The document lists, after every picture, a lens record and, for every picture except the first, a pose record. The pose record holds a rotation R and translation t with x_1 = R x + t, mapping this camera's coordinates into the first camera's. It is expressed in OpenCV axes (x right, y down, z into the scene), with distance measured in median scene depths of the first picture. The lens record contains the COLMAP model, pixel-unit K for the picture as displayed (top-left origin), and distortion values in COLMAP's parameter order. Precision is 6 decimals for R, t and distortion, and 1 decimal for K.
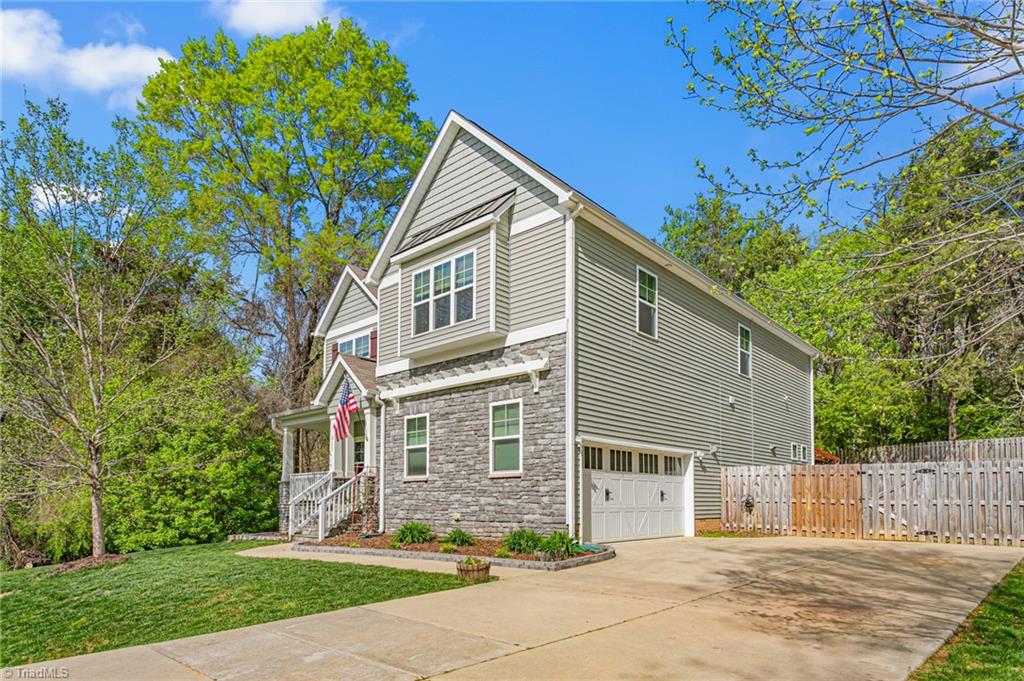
lens RADIAL K [[591.1, 0, 514.7], [0, 591.1, 390.2], [0, 0, 1]] dist [0.003718, 0.000700]
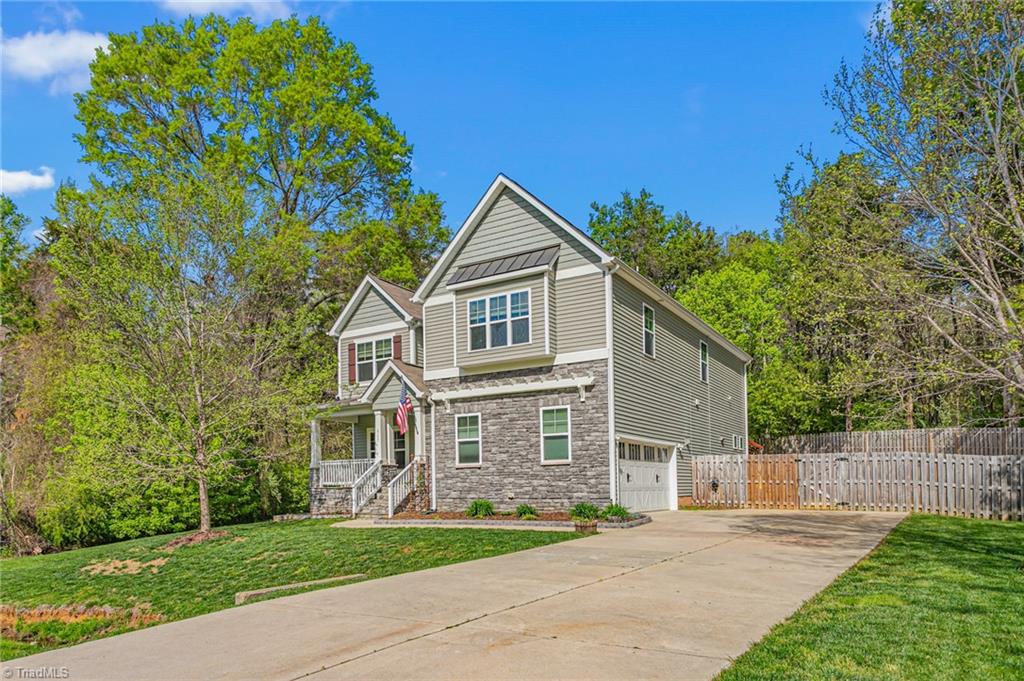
lens RADIAL K [[648.5, 0, 489.2], [0, 648.5, 340.0], [0, 0, 1]] dist [-0.006111, -0.000257]
pose [[0.988992, 0.026473, 0.145583, -0.329528], [-0.020784, 0.998965, -0.040461, -0.060032], [-0.146504, 0.036990, 0.988518, -0.364328]]
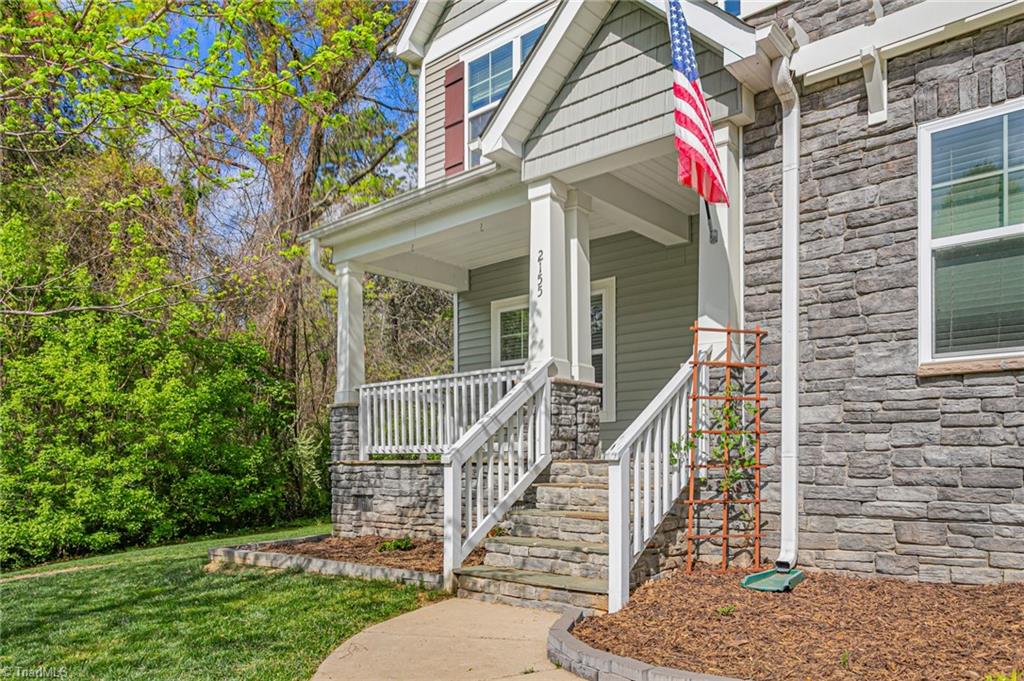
lens RADIAL K [[727.2, 0, 512.2], [0, 727.2, 353.7], [0, 0, 1]] dist [-0.007696, -0.002223]
pose [[0.999973, 0.000041, 0.007347, -0.375247], [-0.000351, 0.999106, 0.042267, 0.133979], [-0.007339, -0.042269, 0.999079, 0.698801]]
